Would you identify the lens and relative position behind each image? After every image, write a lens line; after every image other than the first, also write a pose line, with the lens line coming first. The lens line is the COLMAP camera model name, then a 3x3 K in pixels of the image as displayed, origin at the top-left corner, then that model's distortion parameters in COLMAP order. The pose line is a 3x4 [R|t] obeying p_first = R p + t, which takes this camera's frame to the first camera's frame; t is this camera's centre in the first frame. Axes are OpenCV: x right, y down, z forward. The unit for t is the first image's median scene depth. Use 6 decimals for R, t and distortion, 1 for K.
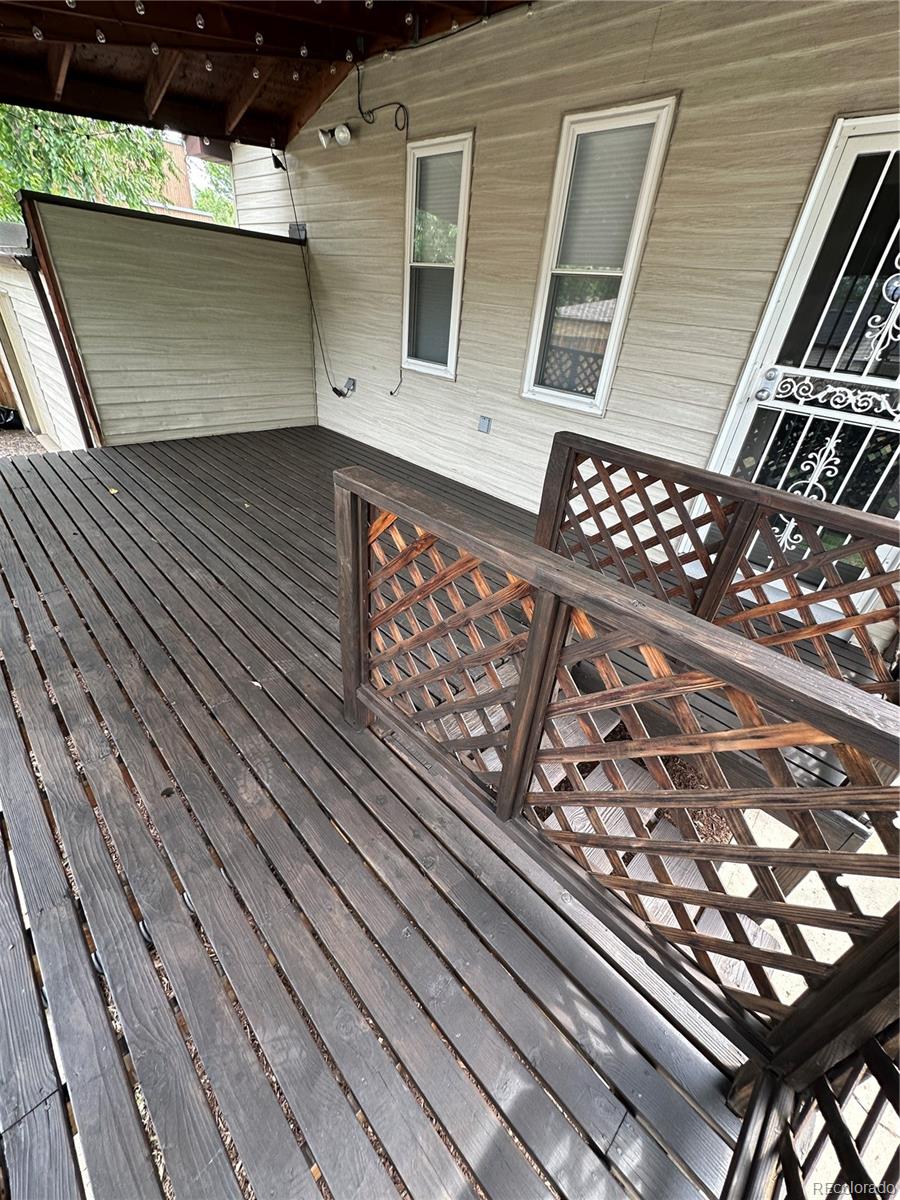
lens RADIAL K [[478.6, 0, 451.1], [0, 478.6, 597.7], [0, 0, 1]] dist [-0.003936, 0.000662]
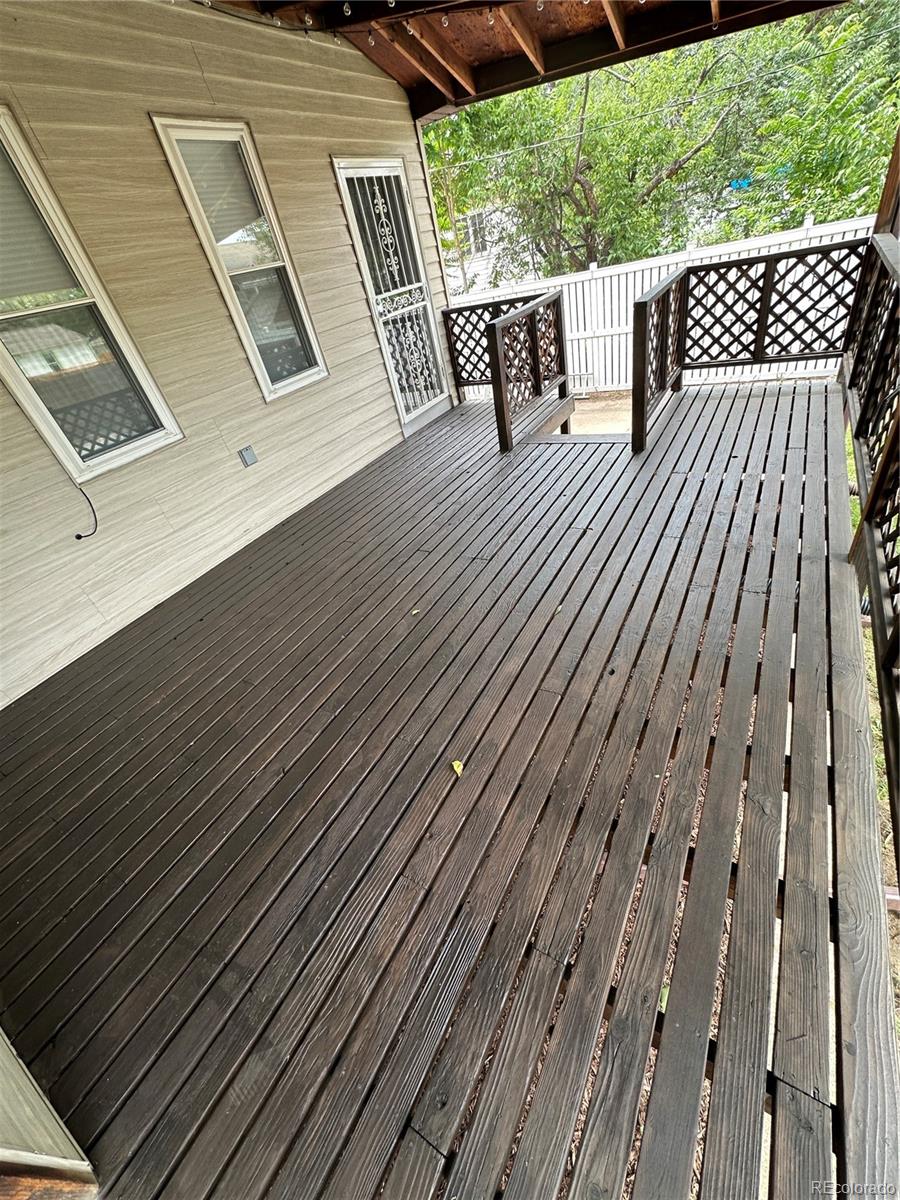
lens RADIAL K [[478.6, 0, 452.2], [0, 478.6, 602.1], [0, 0, 1]] dist [-0.003936, 0.000662]
pose [[-0.283542, -0.587670, 0.757791, -1.094934], [0.647878, 0.465209, 0.603187, -0.665929], [-0.707007, 0.661985, 0.248832, 0.878260]]
